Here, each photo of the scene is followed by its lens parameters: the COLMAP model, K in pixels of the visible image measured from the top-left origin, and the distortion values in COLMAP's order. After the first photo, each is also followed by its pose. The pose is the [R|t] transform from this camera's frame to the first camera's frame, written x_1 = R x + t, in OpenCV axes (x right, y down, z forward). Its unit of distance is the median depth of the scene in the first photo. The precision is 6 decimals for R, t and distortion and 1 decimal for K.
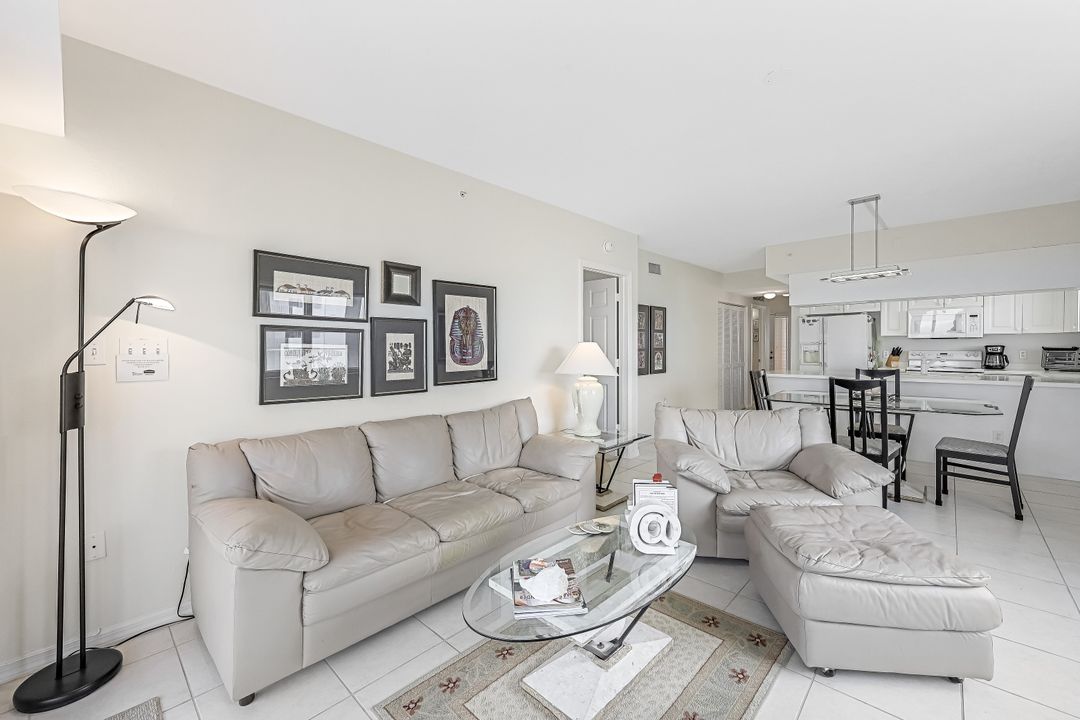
lens RADIAL K [[434.7, 0, 545.0], [0, 434.7, 348.9], [0, 0, 1]] dist [-0.000860, 0.000505]
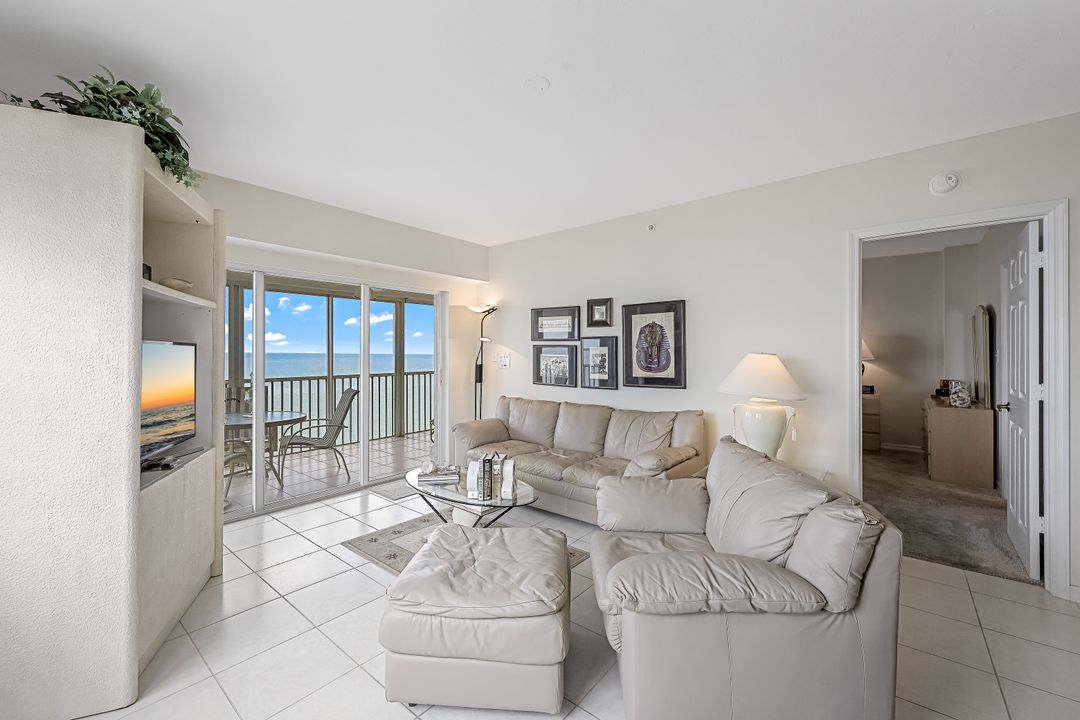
lens RADIAL K [[434.7, 0, 539.7], [0, 434.7, 354.0], [0, 0, 1]] dist [-0.000860, 0.000505]
pose [[0.069797, 0.006255, -0.997542, 0.965311], [-0.006078, 0.999964, 0.005845, -0.016934], [0.997543, 0.005655, 0.069832, 0.611795]]
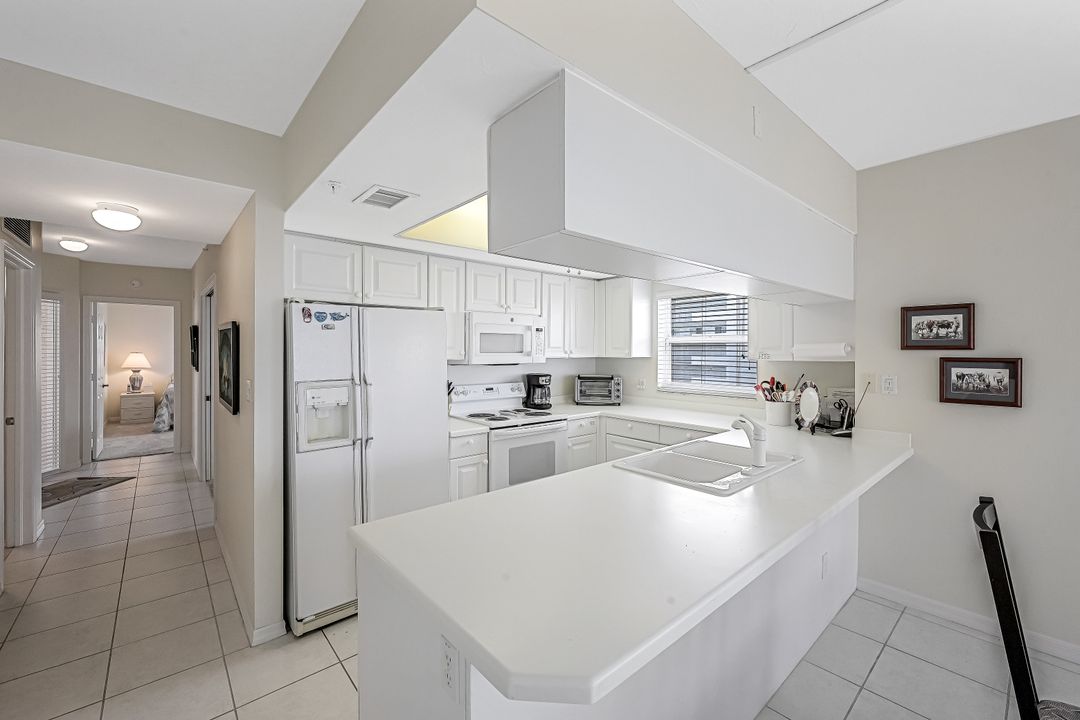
lens RADIAL K [[434.7, 0, 531.2], [0, 434.7, 355.2], [0, 0, 1]] dist [-0.000860, 0.000505]
pose [[0.112498, -0.002866, 0.993648, 0.624169], [0.006289, 0.999978, 0.002172, -0.072327], [-0.993632, 0.006004, 0.112514, 1.705033]]
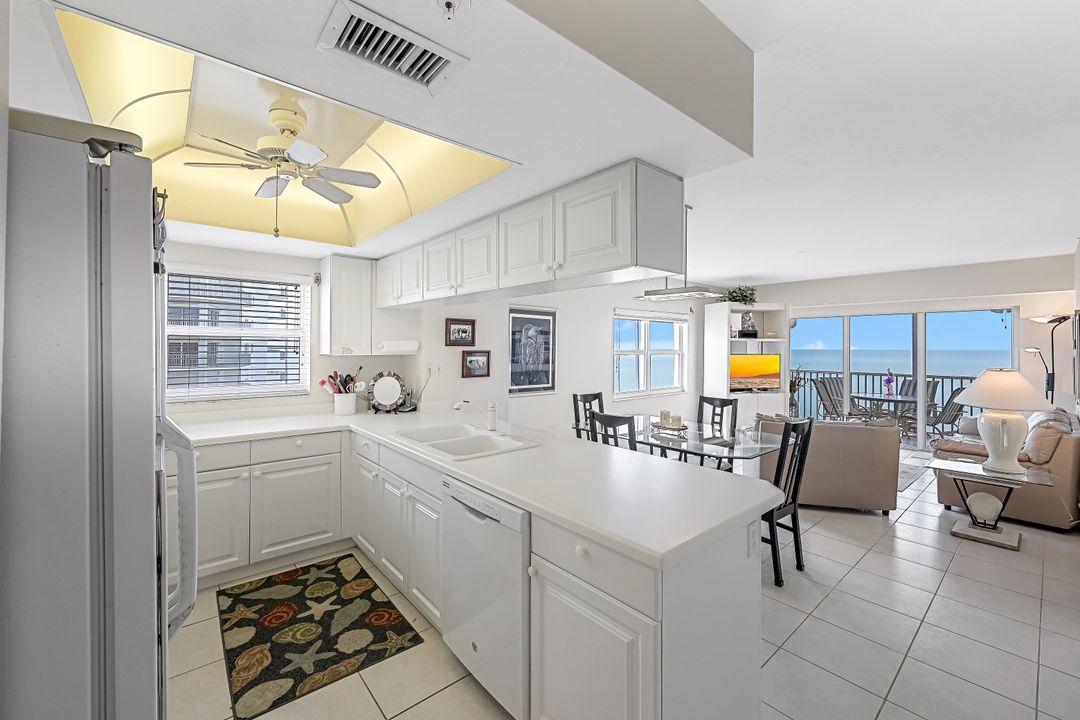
lens RADIAL K [[434.7, 0, 533.6], [0, 434.7, 347.1], [0, 0, 1]] dist [-0.000860, 0.000505]
pose [[-0.992650, 0.004539, 0.120936, 1.080089], [0.005110, 0.999977, 0.004406, -0.077163], [-0.120913, 0.004991, -0.992651, 2.272879]]
